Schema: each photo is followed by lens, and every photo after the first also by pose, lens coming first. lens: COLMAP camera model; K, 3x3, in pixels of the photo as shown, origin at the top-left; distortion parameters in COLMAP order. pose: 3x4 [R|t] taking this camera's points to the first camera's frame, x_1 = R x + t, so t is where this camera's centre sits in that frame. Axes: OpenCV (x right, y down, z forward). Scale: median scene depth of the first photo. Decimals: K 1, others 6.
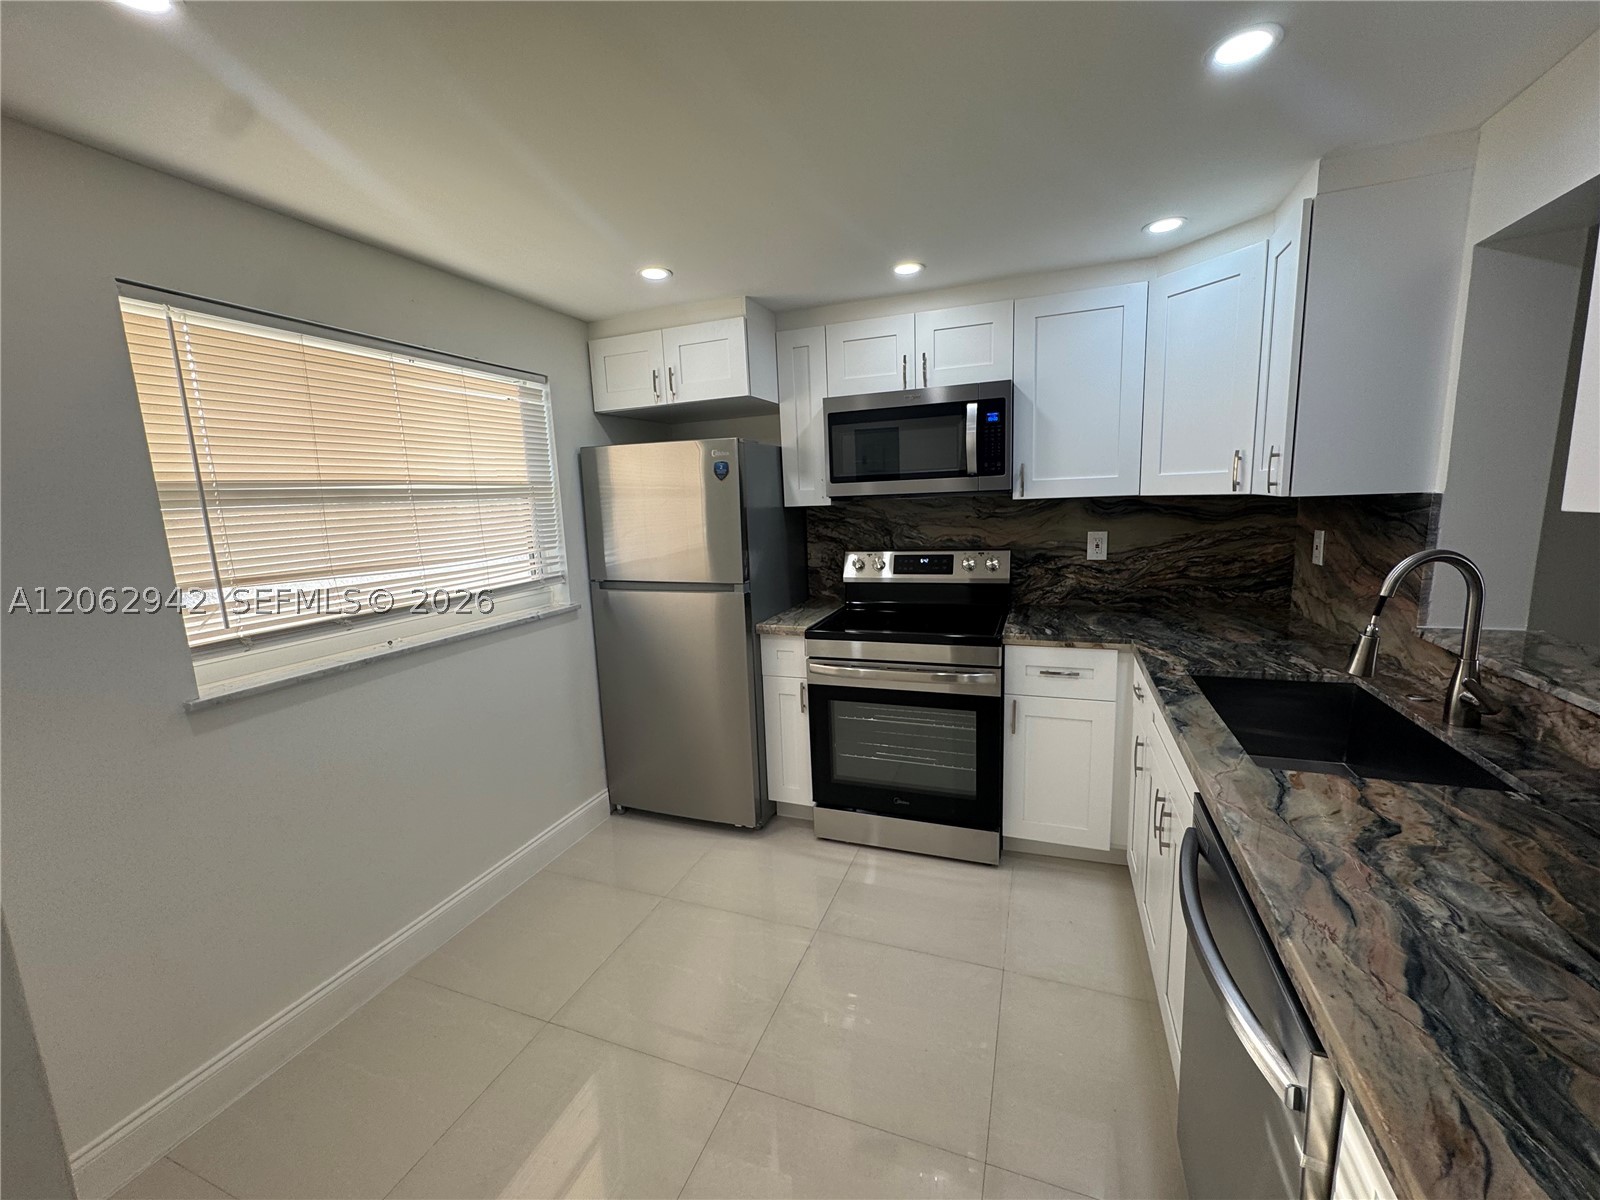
lens RADIAL K [[646.2, 0, 789.5], [0, 646.2, 599.4], [0, 0, 1]] dist [-0.007481, 0.001382]
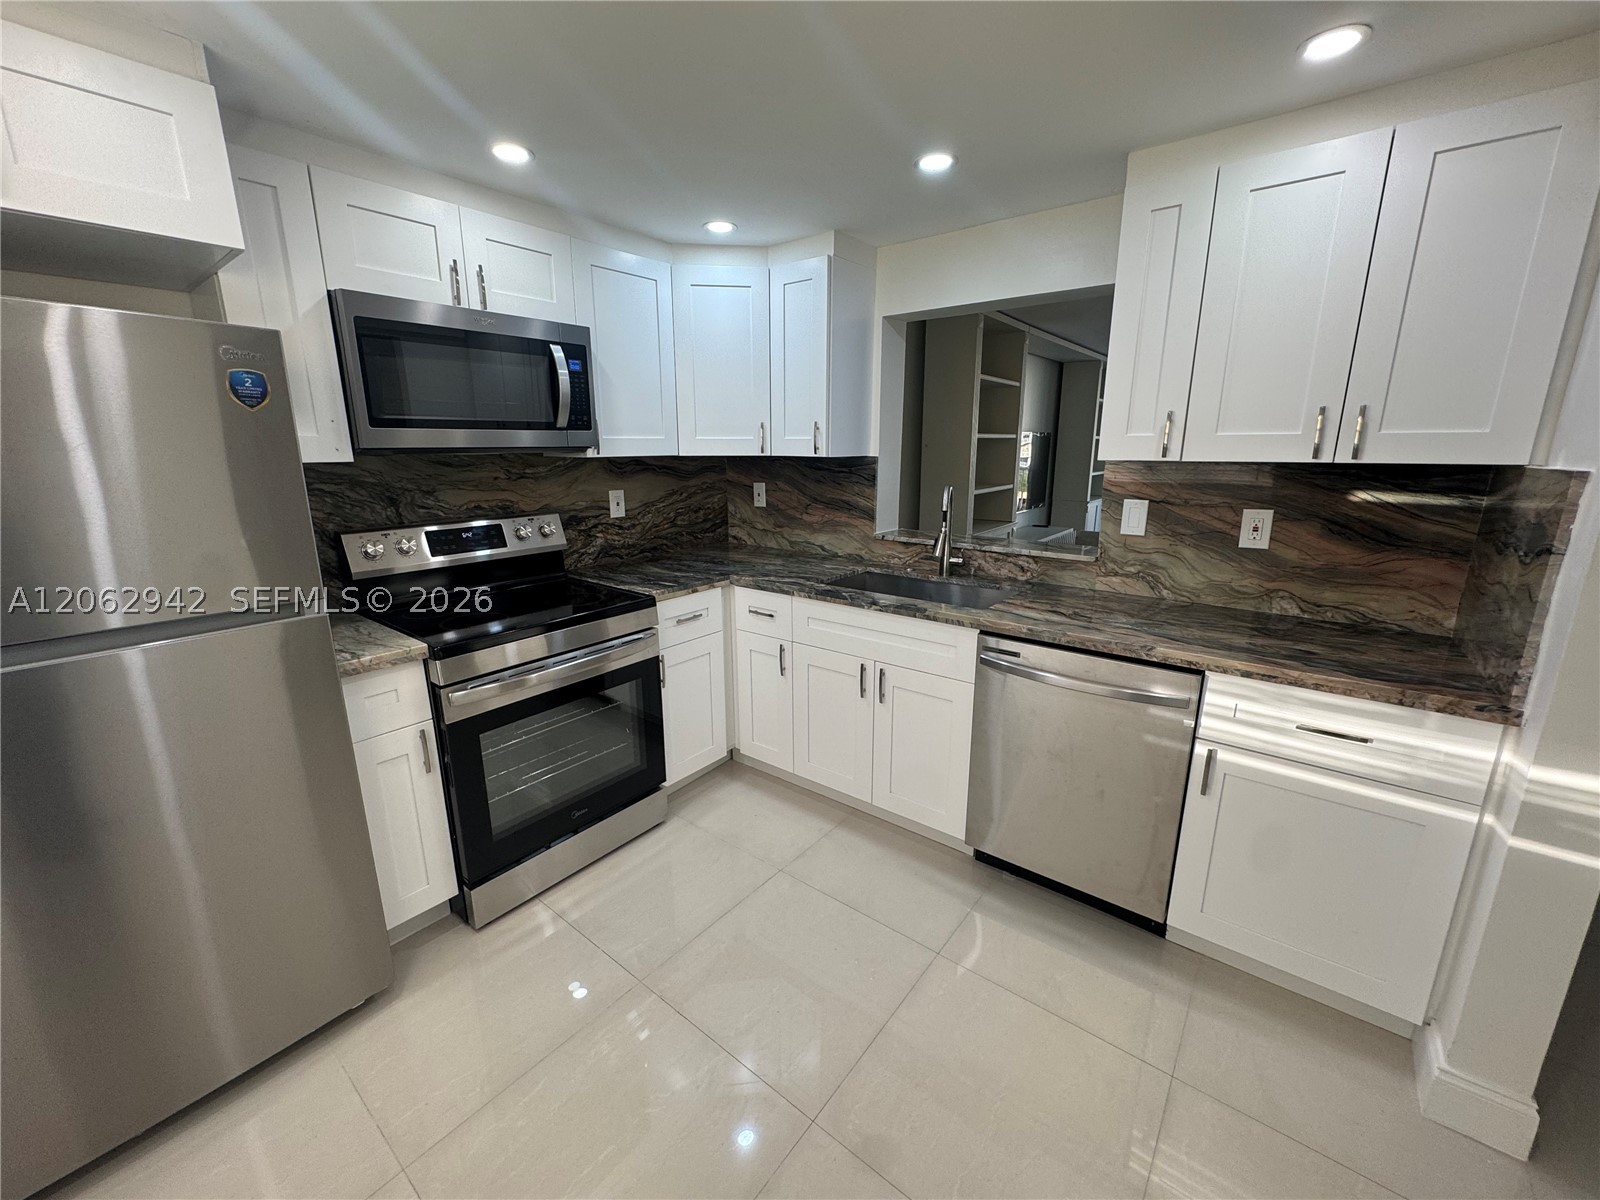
lens RADIAL K [[646.2, 0, 811.9], [0, 646.2, 594.2], [0, 0, 1]] dist [-0.007481, 0.001382]
pose [[0.279959, -0.177550, 0.943450, -0.509693], [0.145203, 0.979274, 0.141205, -0.046351], [-0.948967, 0.097460, 0.299938, 0.445822]]
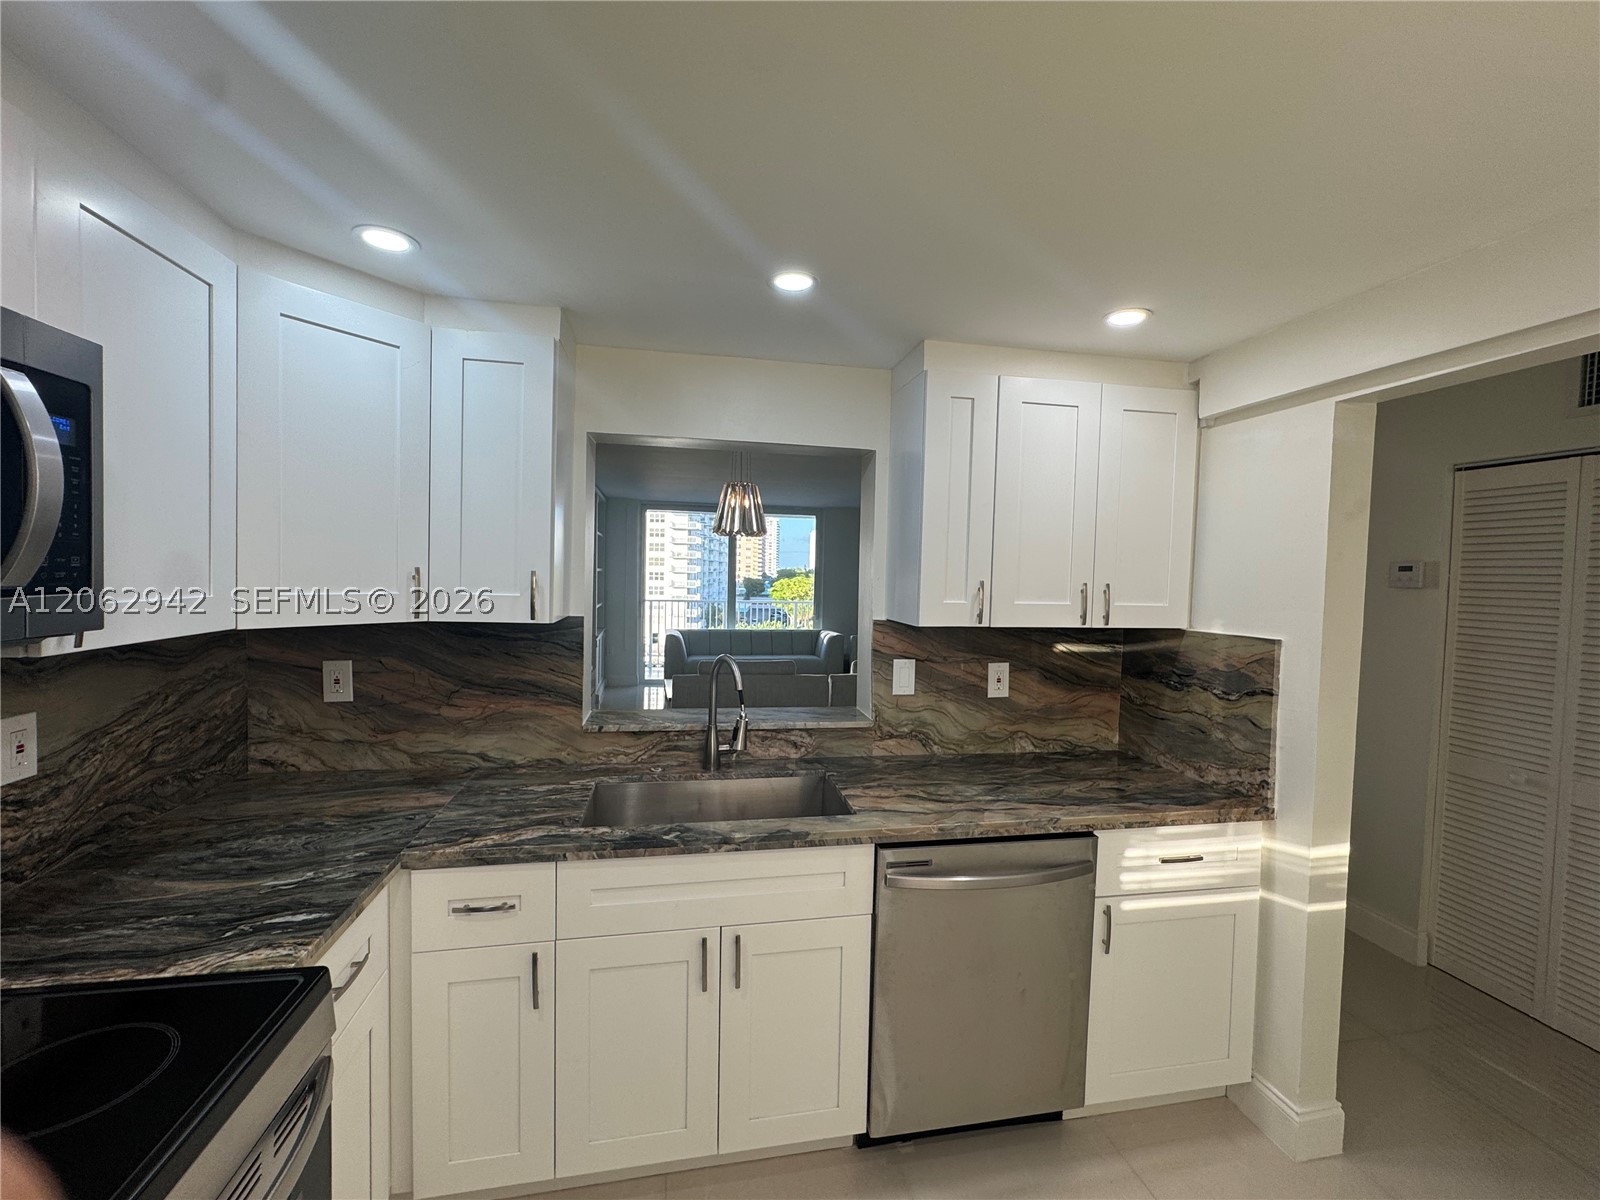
lens RADIAL K [[646.2, 0, 805.2], [0, 646.2, 597.6], [0, 0, 1]] dist [-0.007481, 0.001382]
pose [[-0.540852, 0.000311, 0.841118, -0.192738], [0.133690, 0.987319, 0.085600, -0.166939], [-0.830425, 0.158746, -0.534036, 0.865305]]
